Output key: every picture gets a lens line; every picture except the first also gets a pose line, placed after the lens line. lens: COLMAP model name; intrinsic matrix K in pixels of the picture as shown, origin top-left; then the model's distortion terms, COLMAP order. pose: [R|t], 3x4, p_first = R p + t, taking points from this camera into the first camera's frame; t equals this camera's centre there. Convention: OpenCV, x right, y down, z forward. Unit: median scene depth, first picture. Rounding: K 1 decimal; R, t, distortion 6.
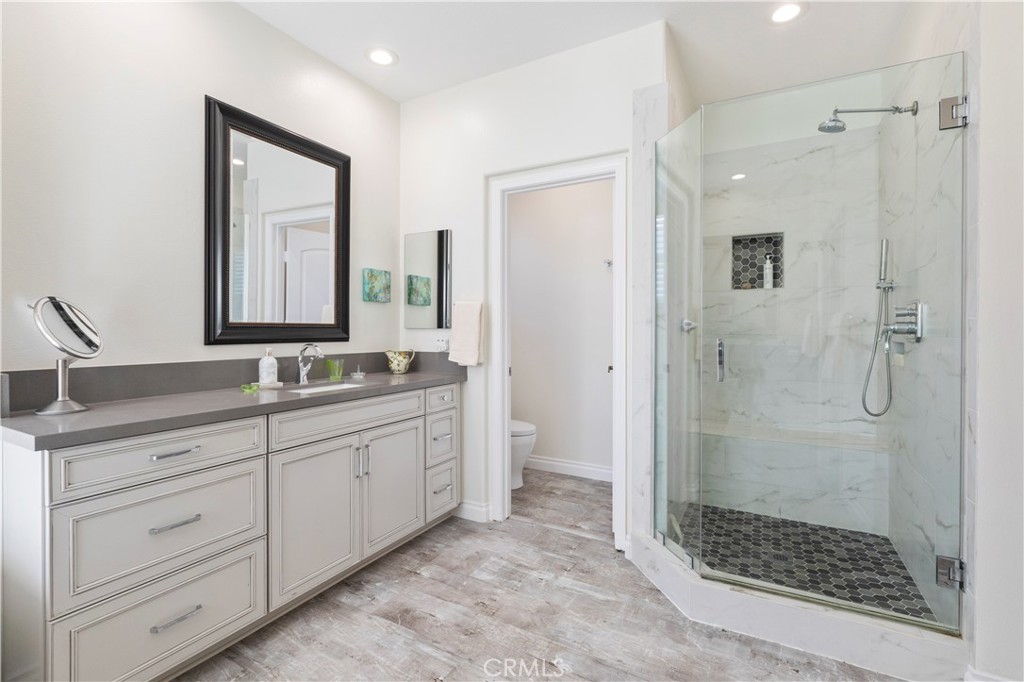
lens RADIAL K [[462.3, 0, 511.2], [0, 462.3, 334.5], [0, 0, 1]] dist [0.000232, -0.001040]
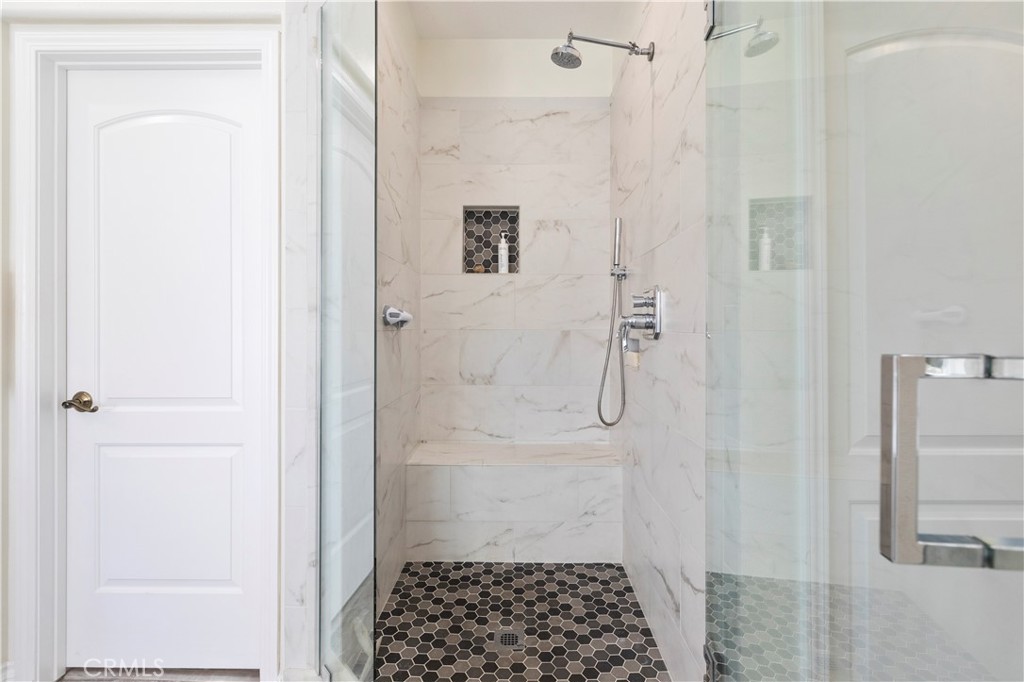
lens RADIAL K [[460.7, 0, 517.0], [0, 460.7, 331.6], [0, 0, 1]] dist [0.001826, -0.000133]
pose [[0.880114, -0.005852, 0.474727, 0.244892], [0.003616, 0.999978, 0.005622, -0.001281], [-0.474749, -0.003231, 0.880115, 0.348917]]
